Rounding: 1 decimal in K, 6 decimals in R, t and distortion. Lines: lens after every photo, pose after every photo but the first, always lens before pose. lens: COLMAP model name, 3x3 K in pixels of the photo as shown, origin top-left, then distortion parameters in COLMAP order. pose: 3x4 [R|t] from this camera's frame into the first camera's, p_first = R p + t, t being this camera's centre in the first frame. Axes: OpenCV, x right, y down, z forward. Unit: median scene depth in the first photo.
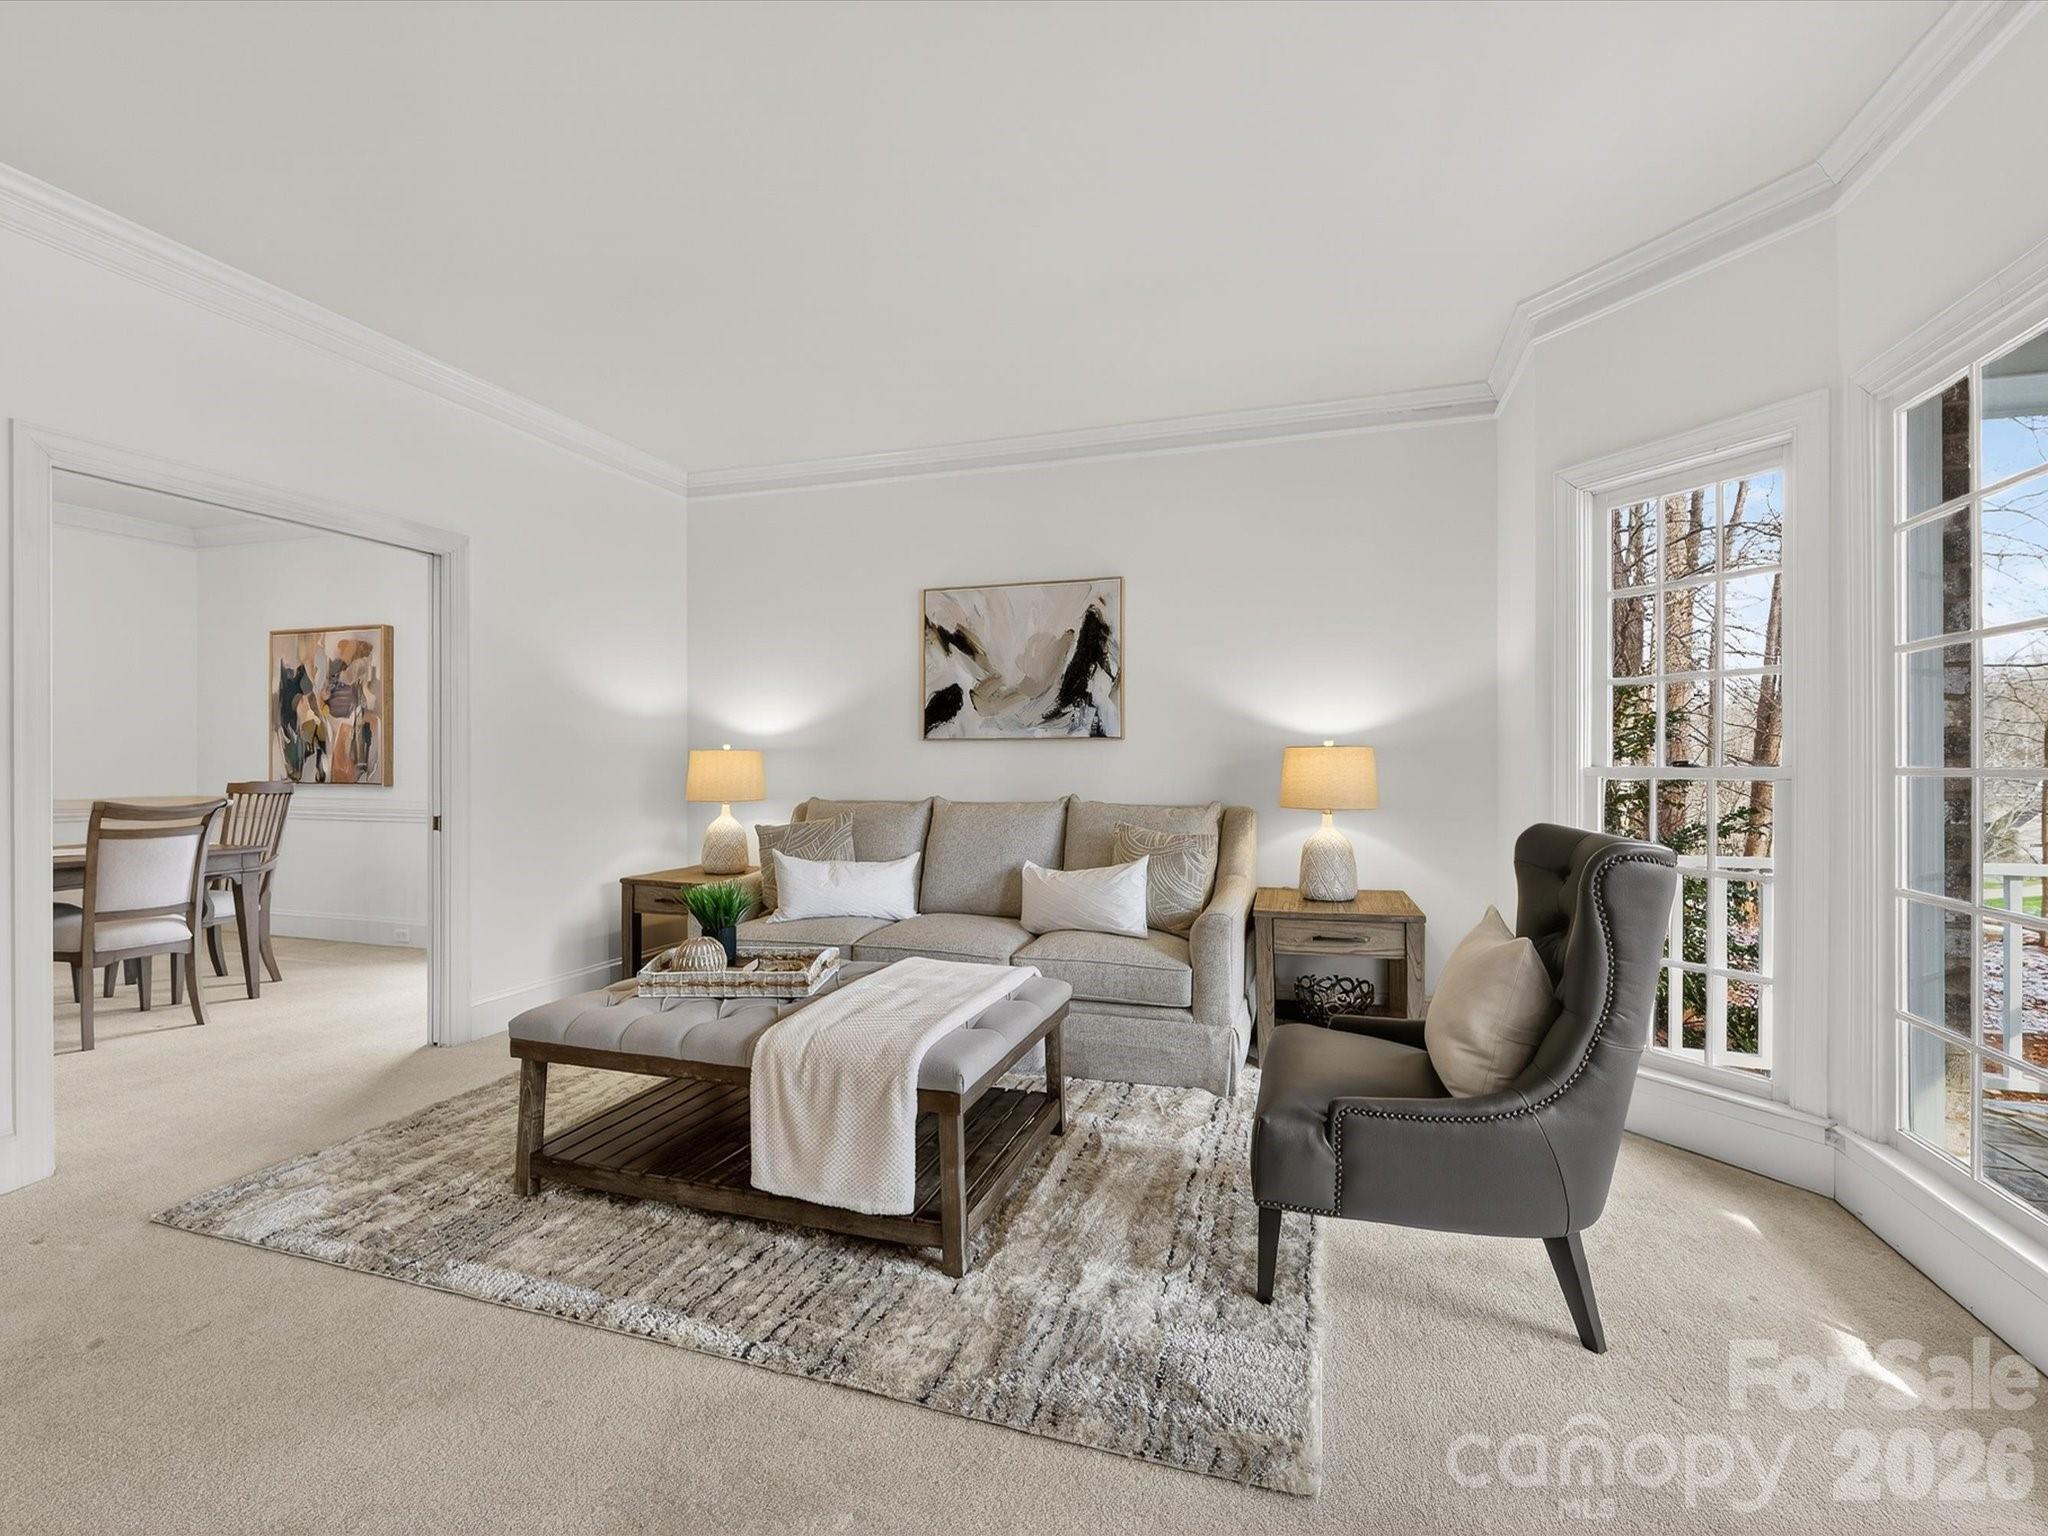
lens RADIAL K [[924.3, 0, 1025.8], [0, 924.3, 776.1], [0, 0, 1]] dist [0.002271, -0.000957]
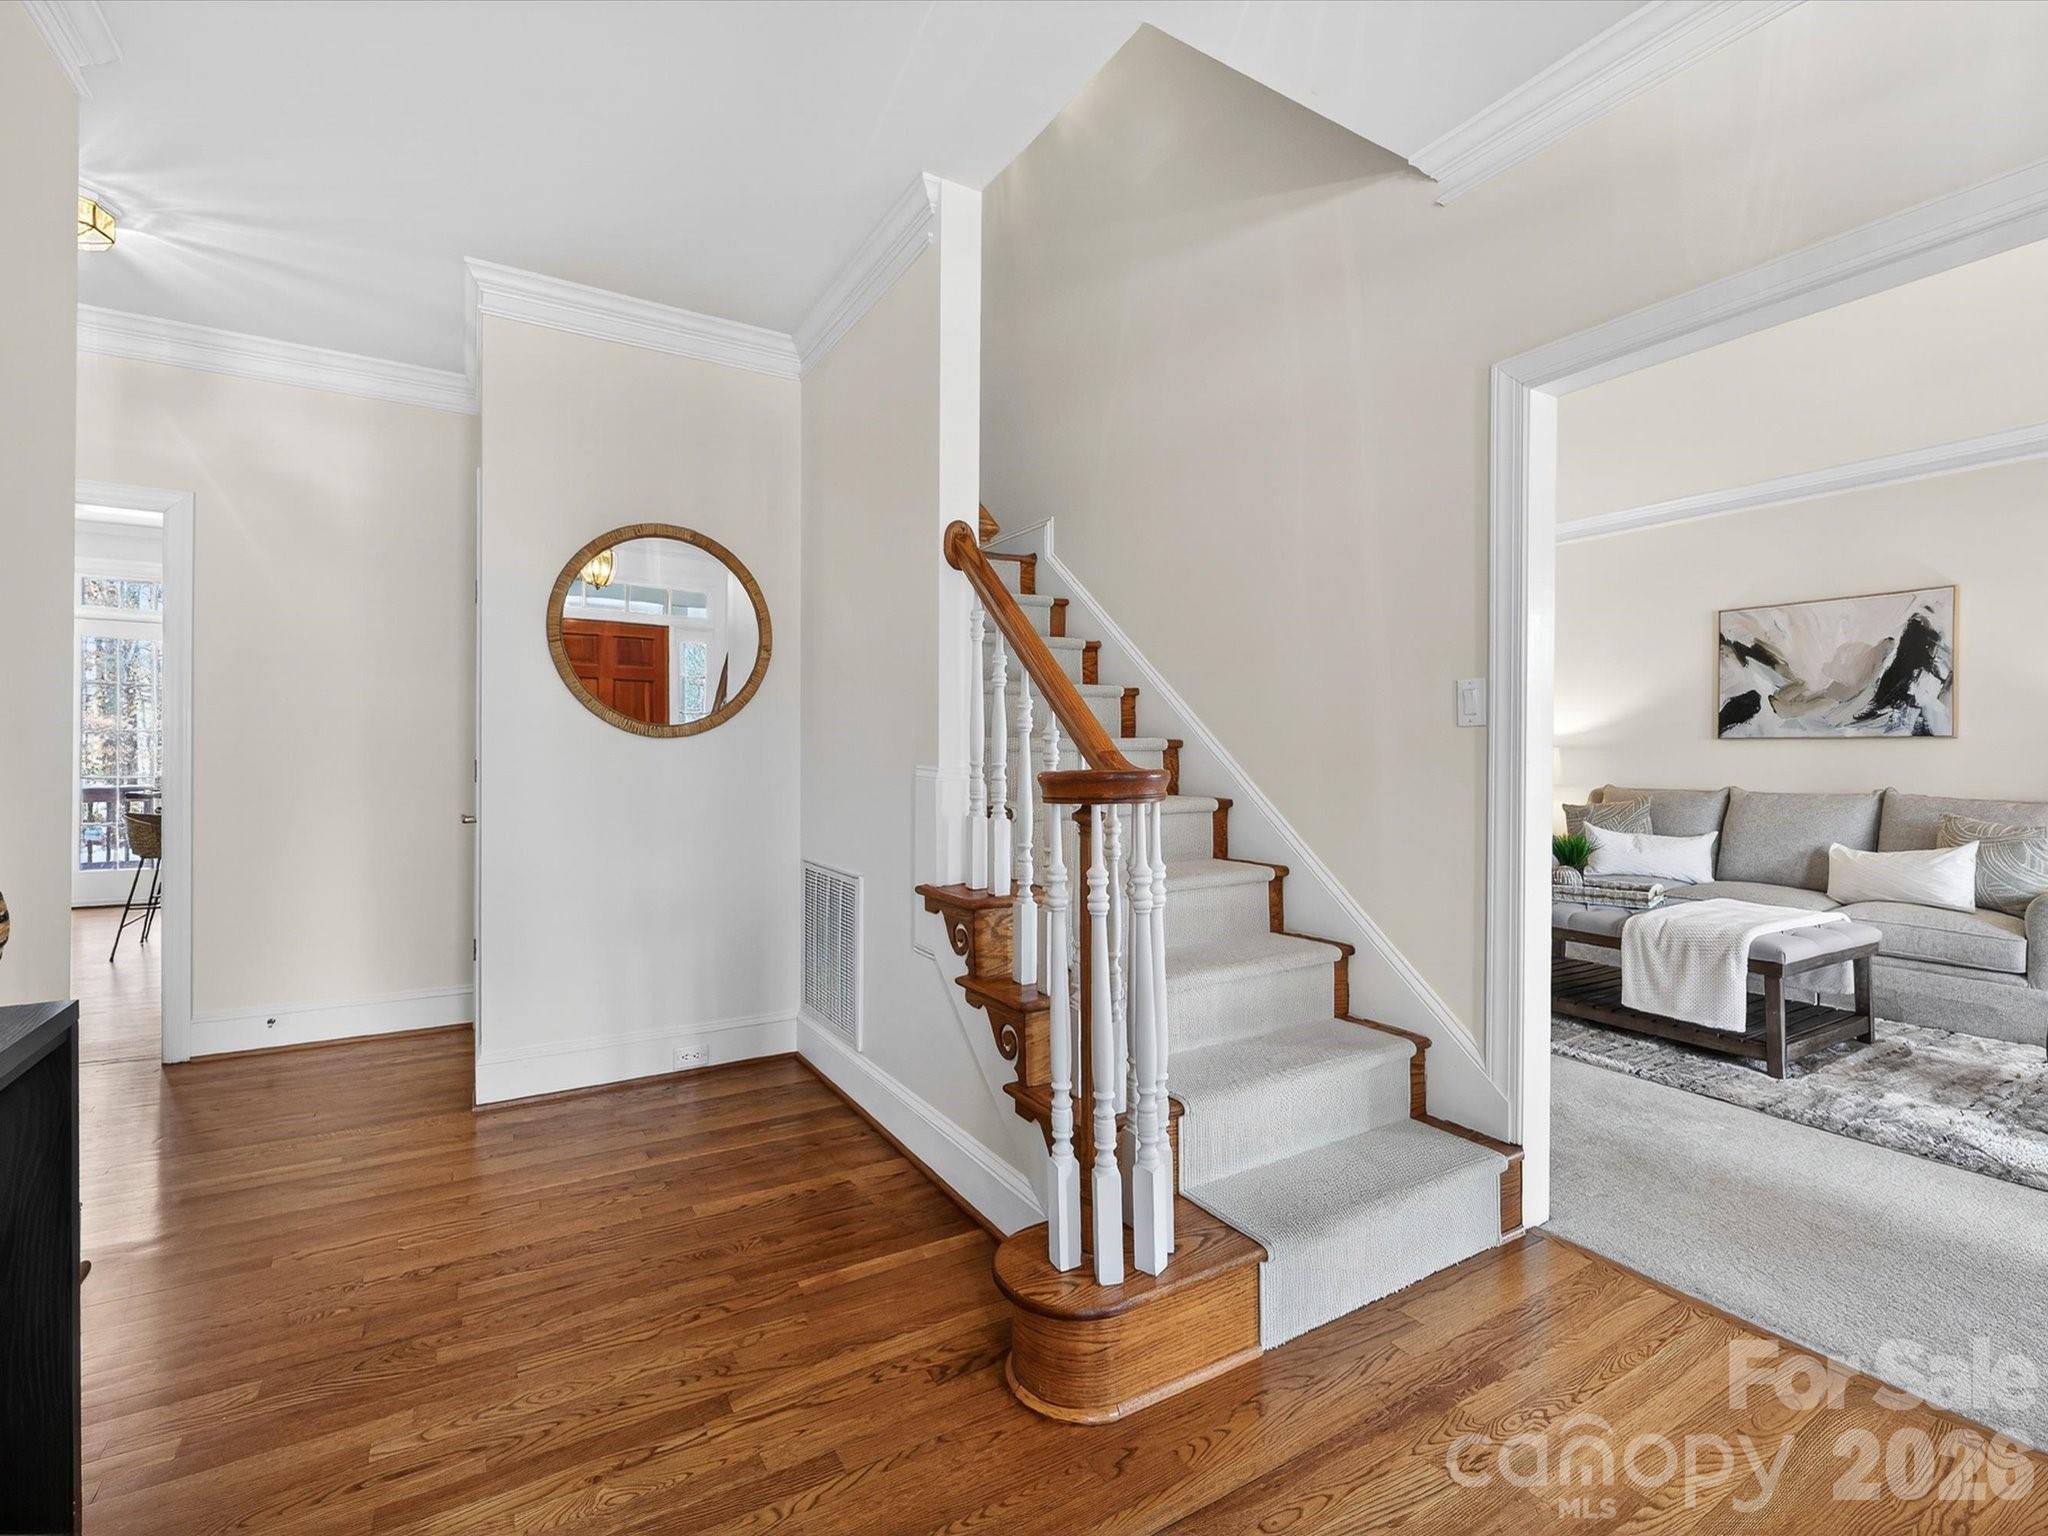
lens RADIAL K [[924.3, 0, 1014.4], [0, 924.3, 757.1], [0, 0, 1]] dist [0.002271, -0.000957]
pose [[0.752599, 0.006888, -0.658443, -0.009179], [-0.013973, 0.999887, -0.005512, 0.004003], [0.658331, 0.013349, 0.752610, -0.555476]]
